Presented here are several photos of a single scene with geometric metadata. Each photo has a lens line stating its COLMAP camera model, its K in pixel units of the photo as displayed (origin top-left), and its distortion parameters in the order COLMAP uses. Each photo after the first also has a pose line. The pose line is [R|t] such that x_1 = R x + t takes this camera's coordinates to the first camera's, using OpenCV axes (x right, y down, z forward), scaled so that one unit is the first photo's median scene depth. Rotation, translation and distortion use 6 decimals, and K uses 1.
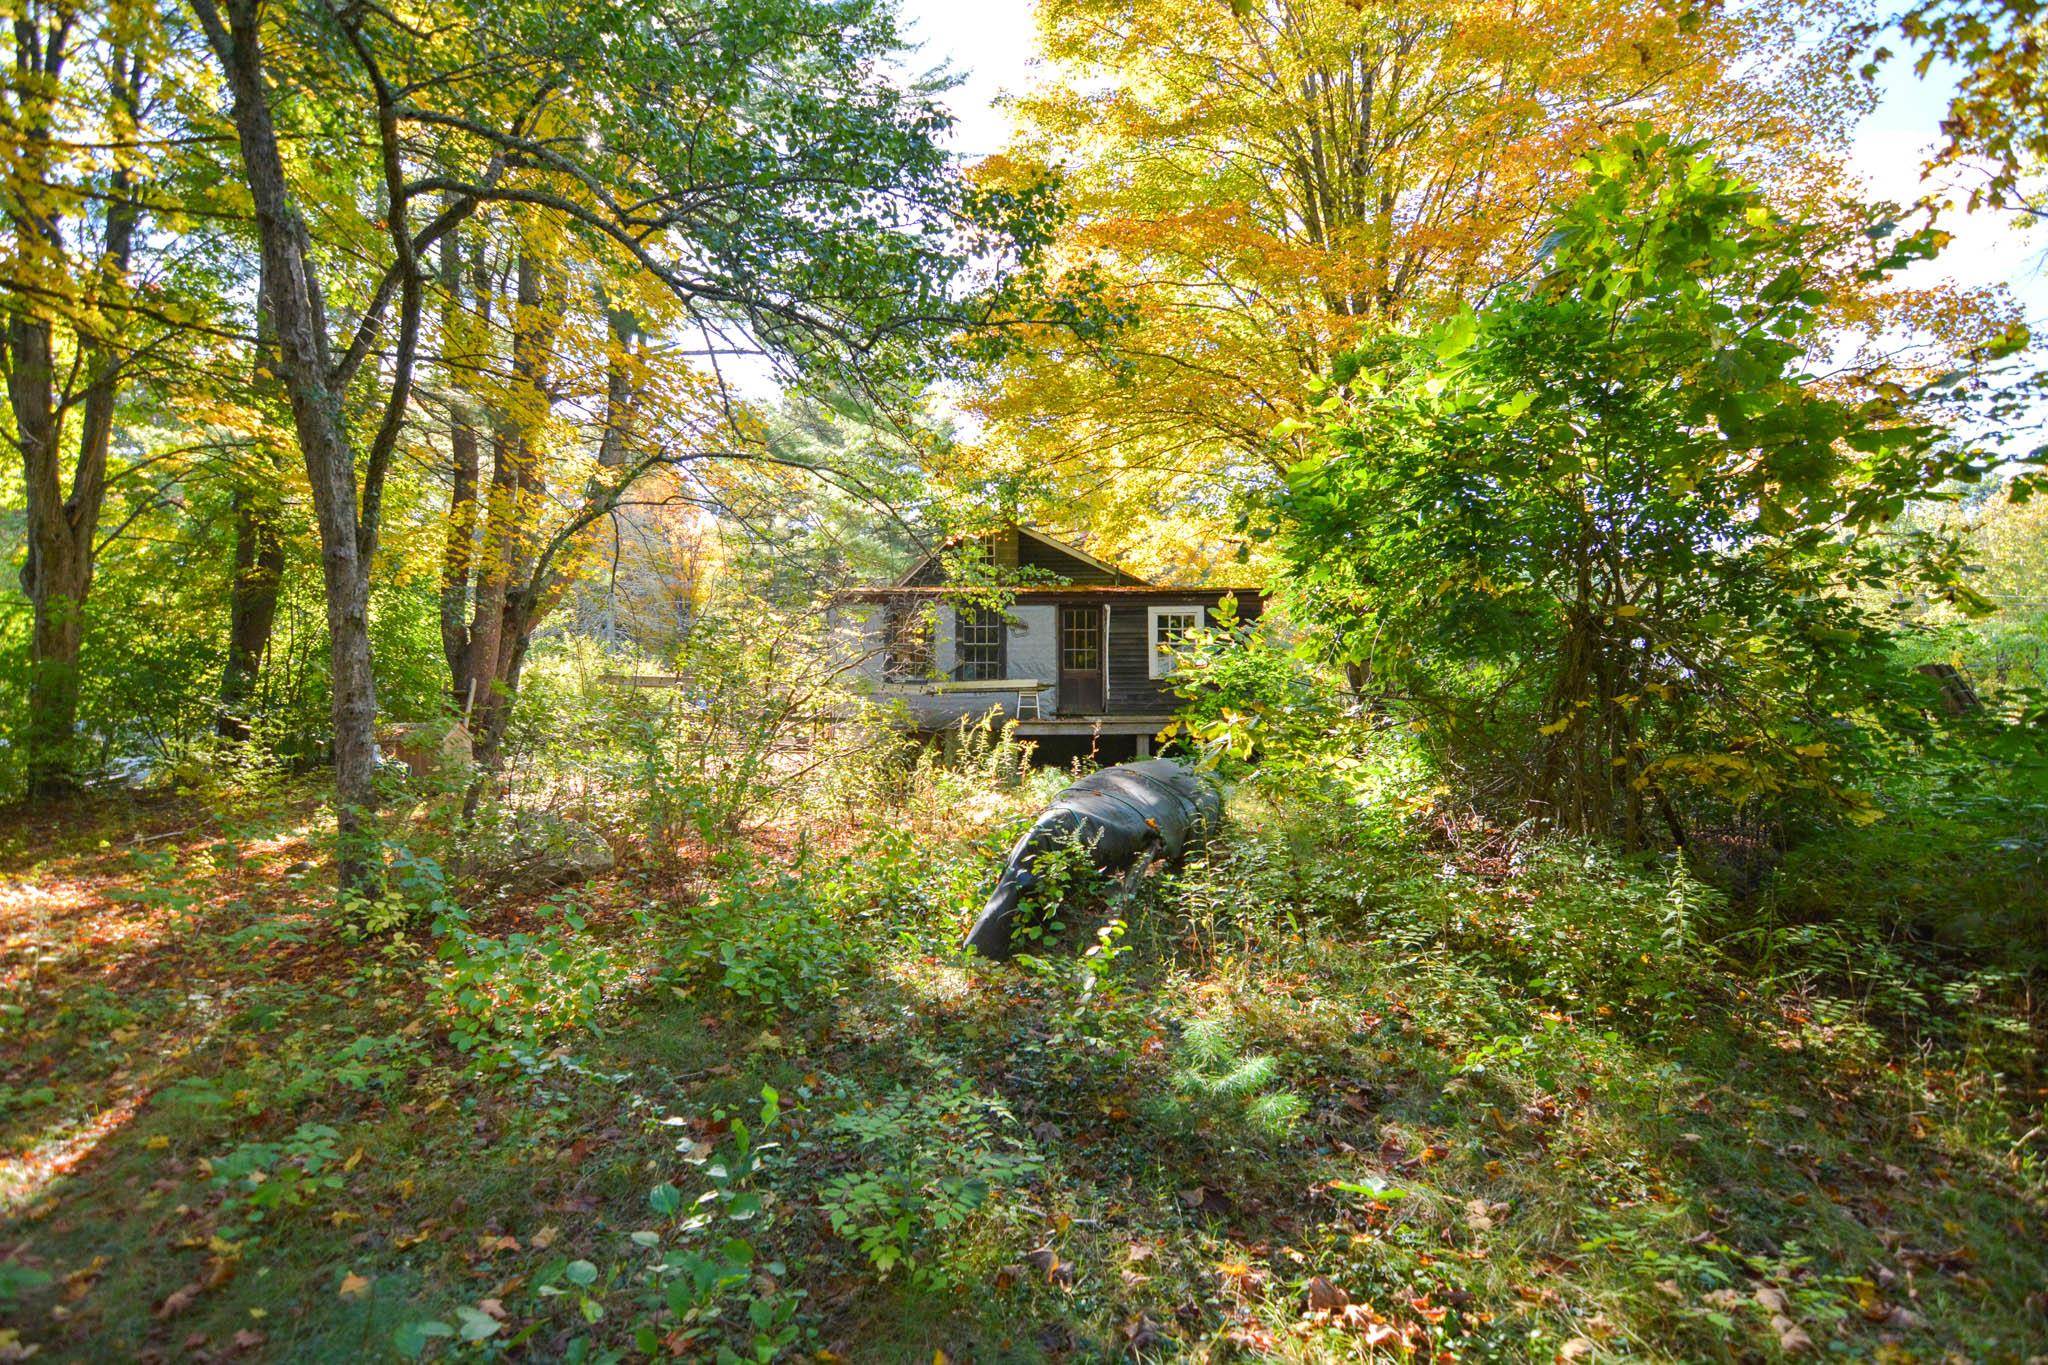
lens RADIAL K [[996.4, 0, 1024.0], [0, 996.4, 682.5], [0, 0, 1]] dist [-0.000288, -0.011114]
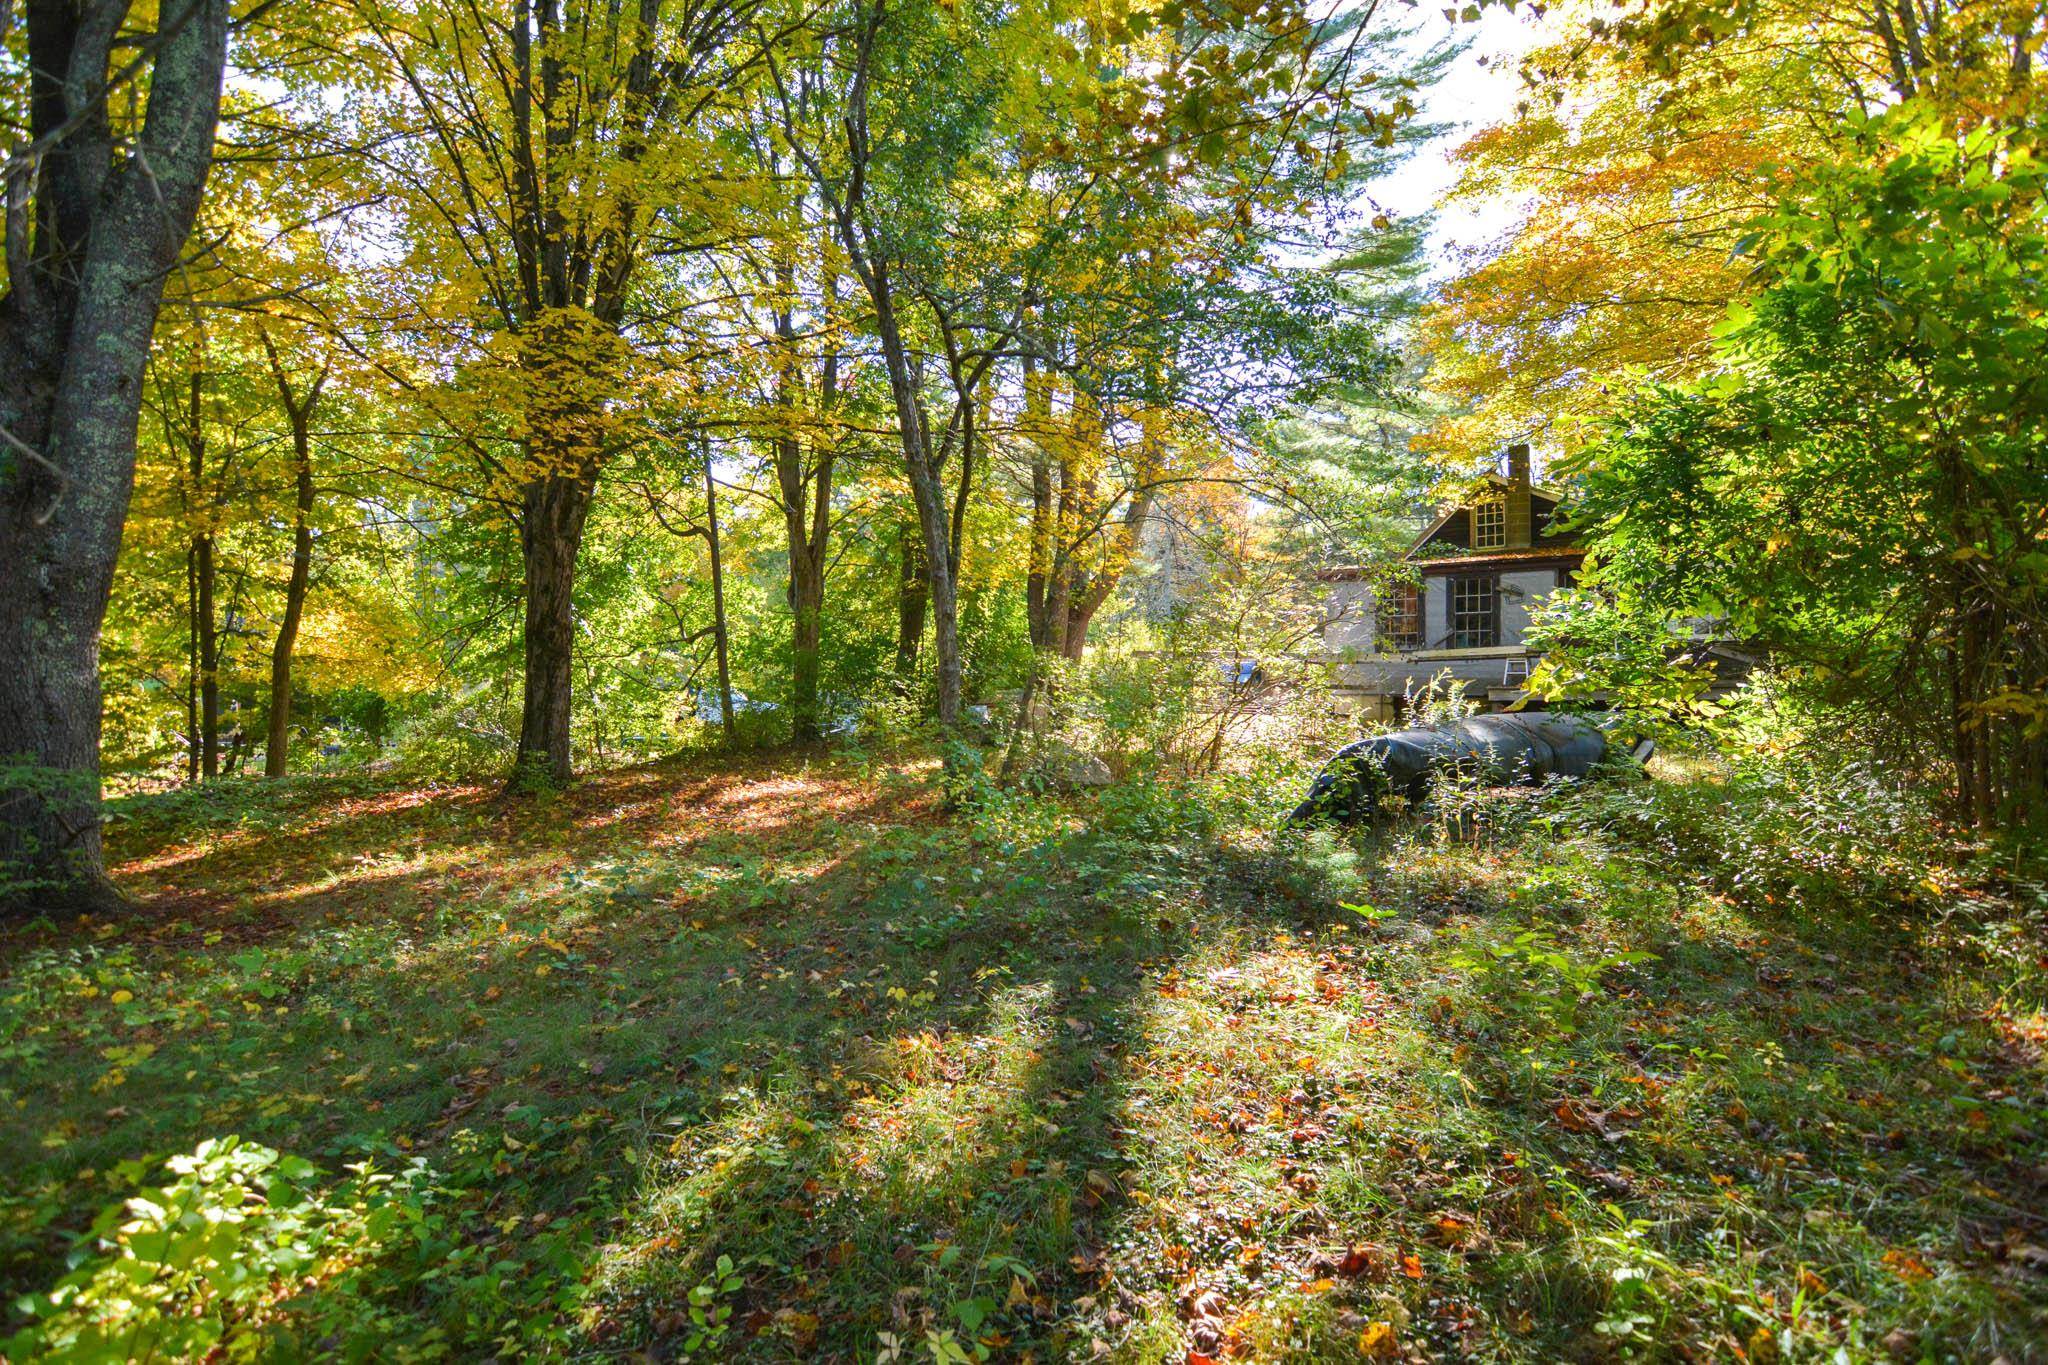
lens RADIAL K [[996.4, 0, 1024.0], [0, 996.4, 682.5], [0, 0, 1]] dist [-0.000288, -0.011114]
pose [[0.847090, -0.005849, -0.531418, 0.105218], [0.017154, 0.999719, 0.016341, 0.008496], [0.531173, -0.022958, 0.846952, -0.110706]]
